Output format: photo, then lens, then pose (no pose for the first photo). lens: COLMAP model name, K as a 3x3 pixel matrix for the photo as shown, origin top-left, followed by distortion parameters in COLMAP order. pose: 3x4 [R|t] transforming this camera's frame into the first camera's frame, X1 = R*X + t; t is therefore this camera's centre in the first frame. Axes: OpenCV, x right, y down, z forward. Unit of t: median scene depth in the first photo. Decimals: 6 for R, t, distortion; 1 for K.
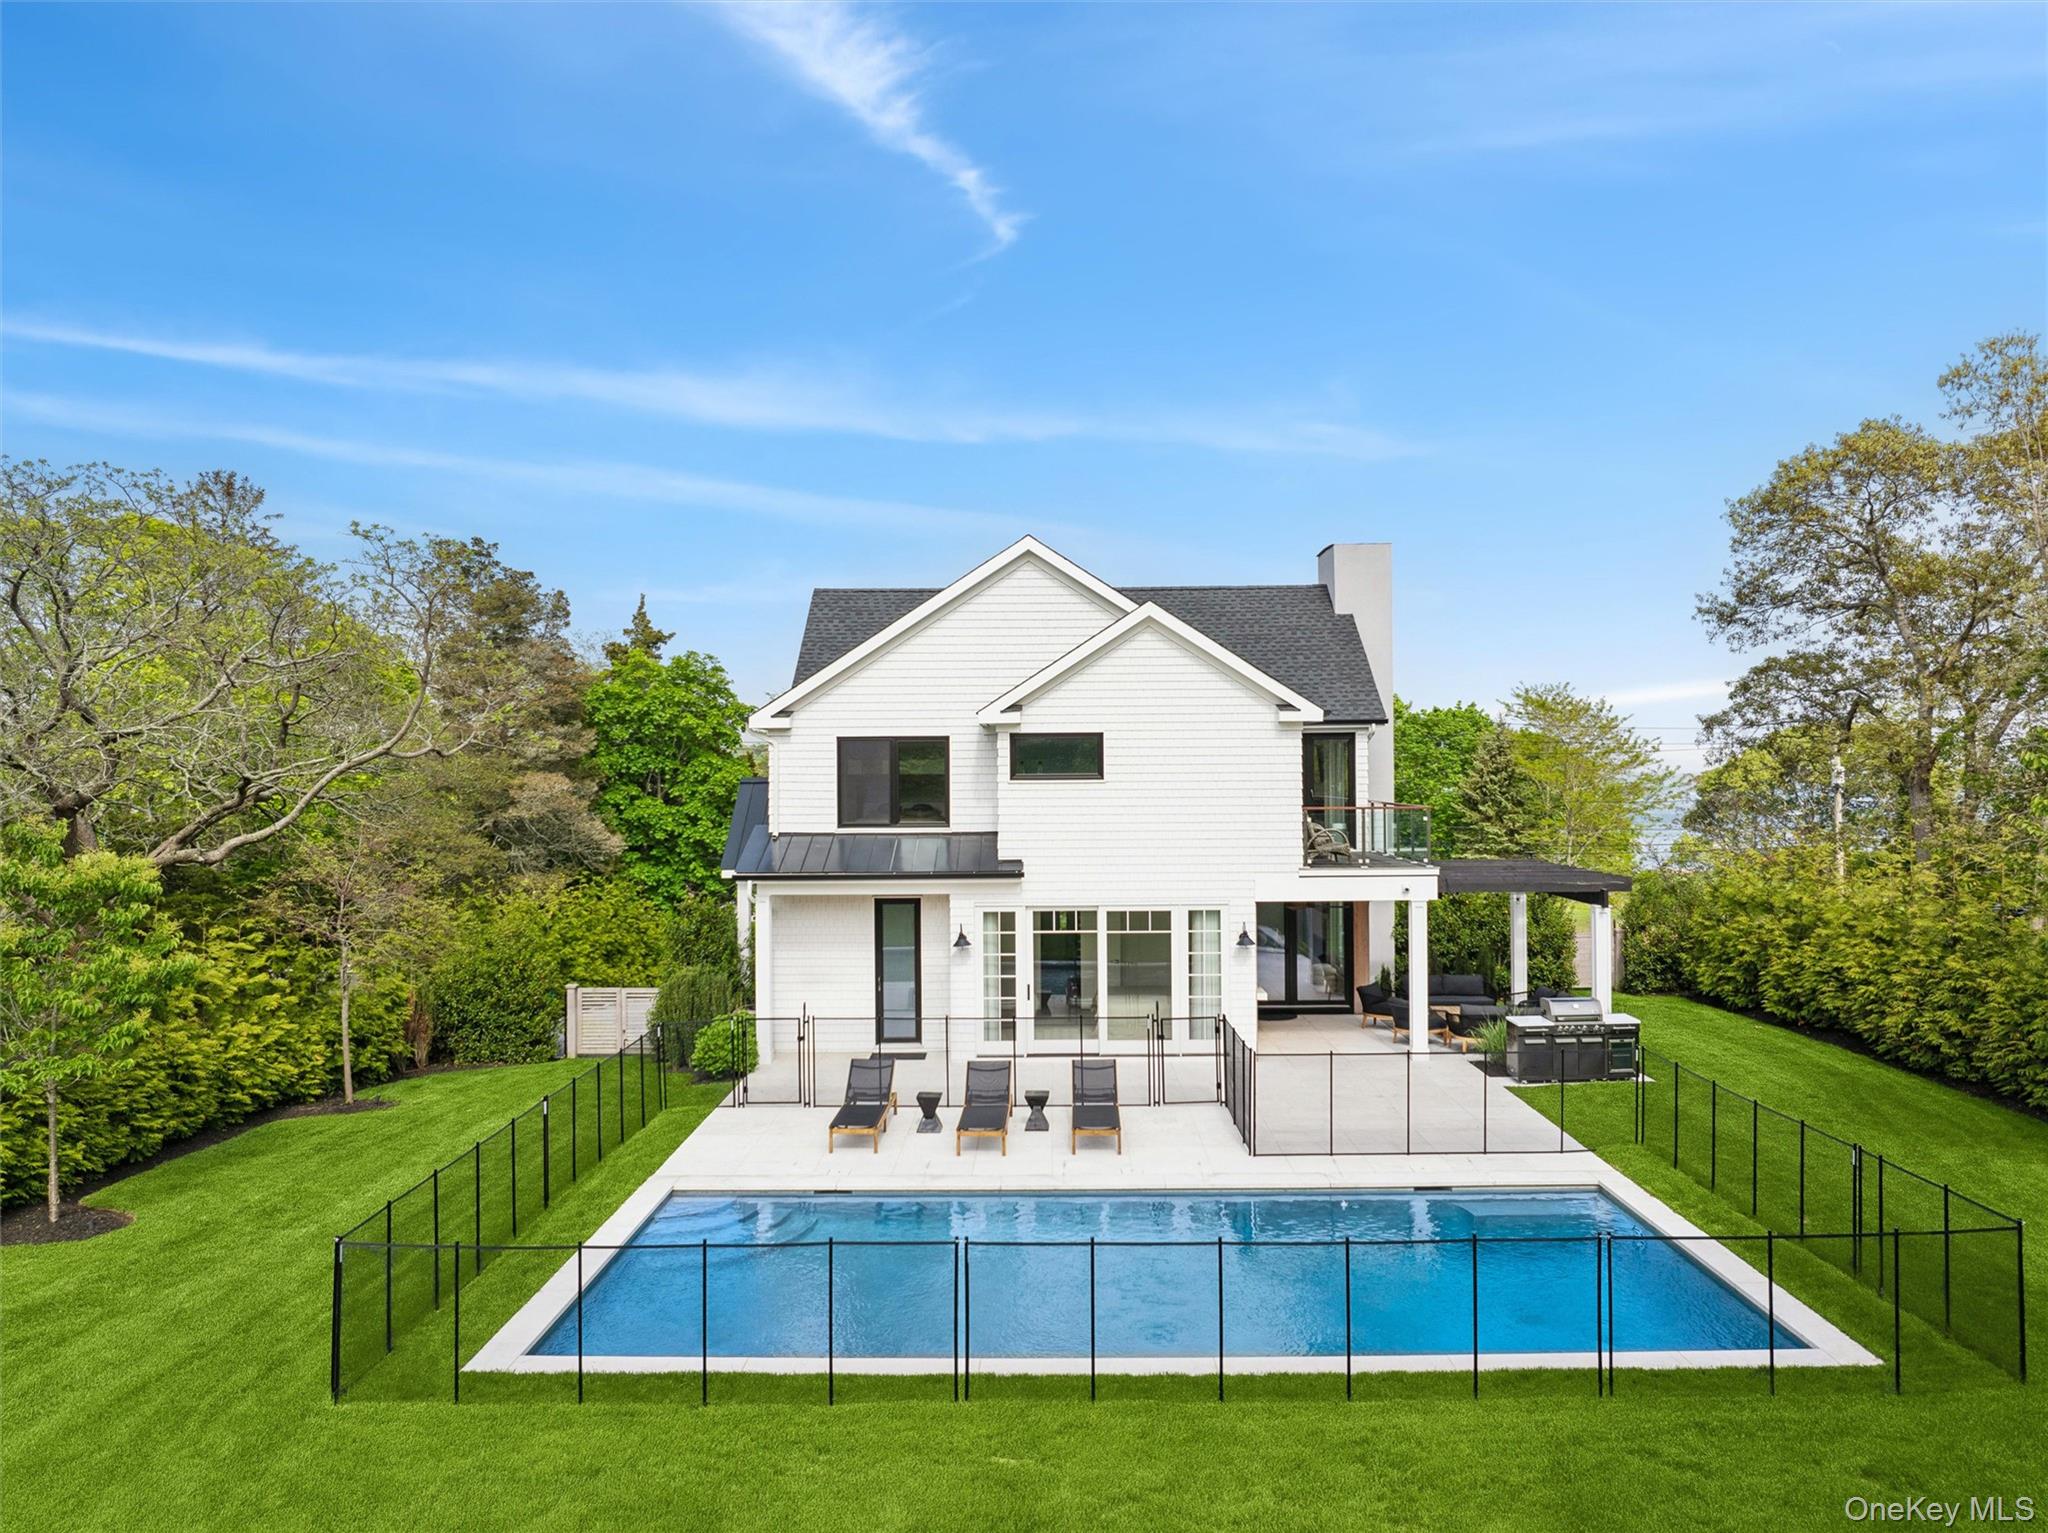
lens RADIAL K [[1448.9, 0, 1044.5], [0, 1448.9, 755.8], [0, 0, 1]] dist [0.005931, -0.003106]
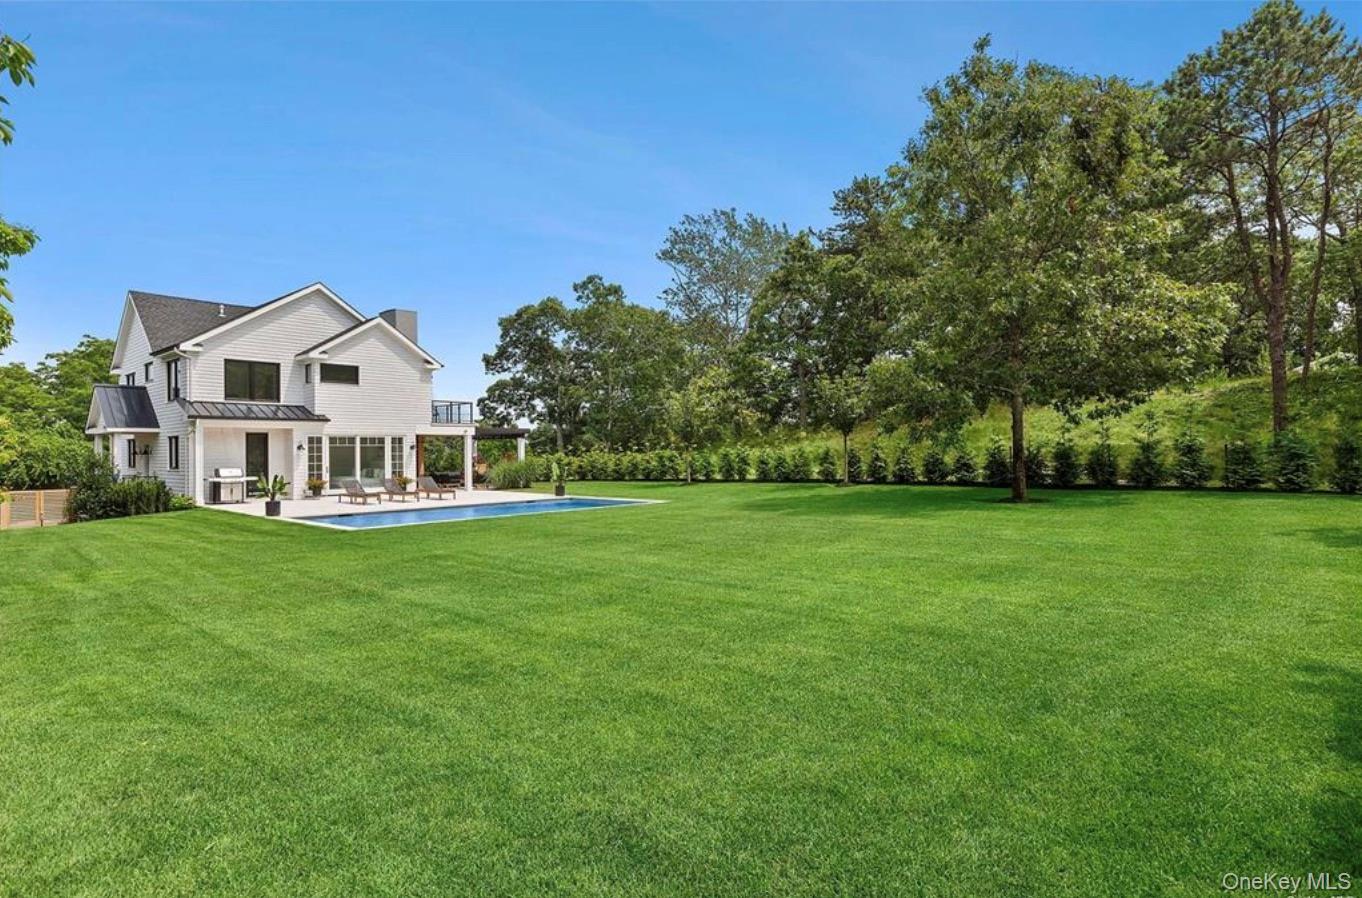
lens RADIAL K [[709.0, 0, 682.0], [0, 709.0, 452.6], [0, 0, 1]] dist [-0.000294, 0.000211]
pose [[0.653392, 0.002802, 0.757015, -0.509084], [0.002227, 0.999982, -0.005624, 0.138196], [-0.757017, 0.005361, 0.653374, -0.225213]]
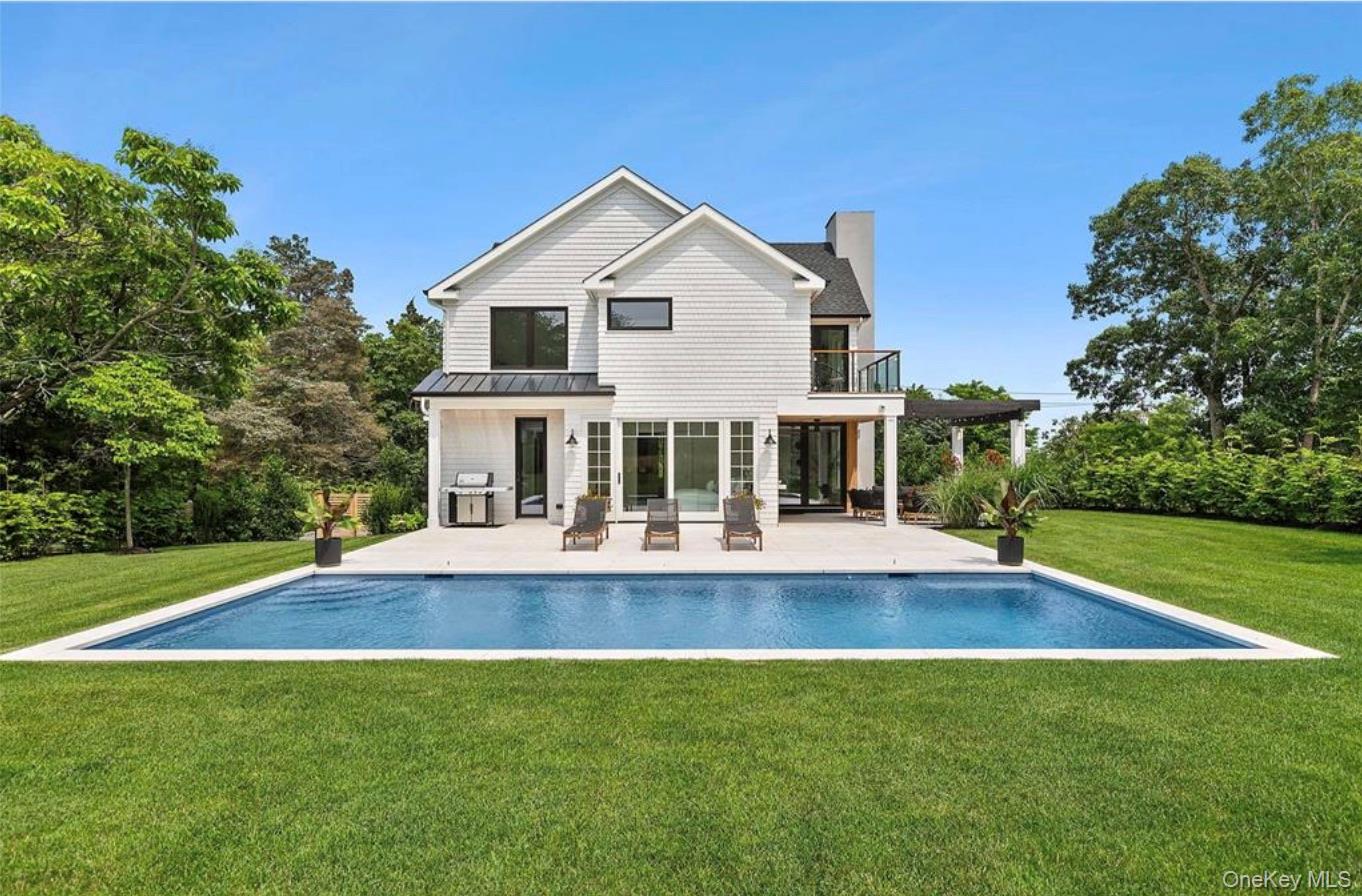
lens RADIAL K [[812.1, 0, 676.9], [0, 812.1, 447.0], [0, 0, 1]] dist [-0.007997, -0.000292]
pose [[0.999965, 0.007302, -0.003962, 0.048045], [-0.007337, 0.999935, -0.008762, 0.134657], [0.003898, 0.008791, 0.999954, 0.191077]]
